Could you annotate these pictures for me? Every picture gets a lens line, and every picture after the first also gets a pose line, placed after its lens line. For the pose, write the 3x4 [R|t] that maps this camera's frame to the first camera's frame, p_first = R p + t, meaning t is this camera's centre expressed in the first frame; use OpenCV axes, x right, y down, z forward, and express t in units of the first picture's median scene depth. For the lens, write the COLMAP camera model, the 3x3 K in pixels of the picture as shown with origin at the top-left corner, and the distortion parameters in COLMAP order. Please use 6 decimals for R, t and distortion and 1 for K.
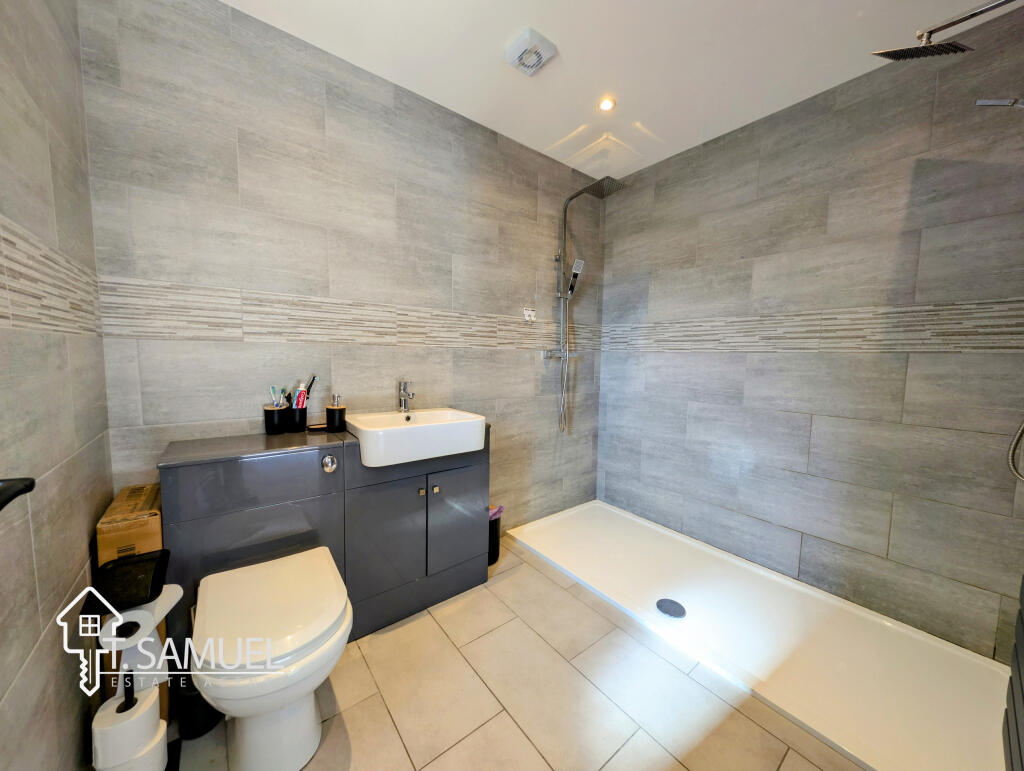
lens RADIAL K [[369.8, 0, 508.8], [0, 369.8, 385.2], [0, 0, 1]] dist [-0.000620, -0.000061]
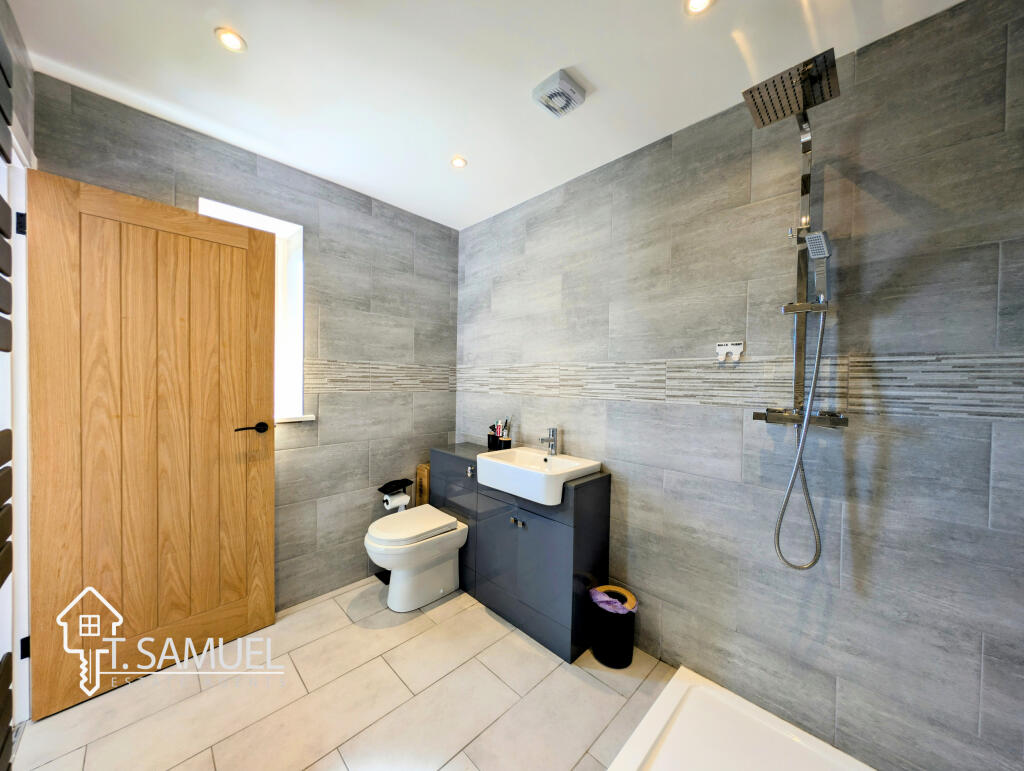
lens RADIAL K [[369.8, 0, 512.3], [0, 369.8, 384.1], [0, 0, 1]] dist [-0.000620, -0.000061]
pose [[0.113537, -0.006193, -0.993514, 0.751160], [-0.094998, 0.995331, -0.017060, -0.101688], [0.988982, 0.096319, 0.112419, 0.645340]]
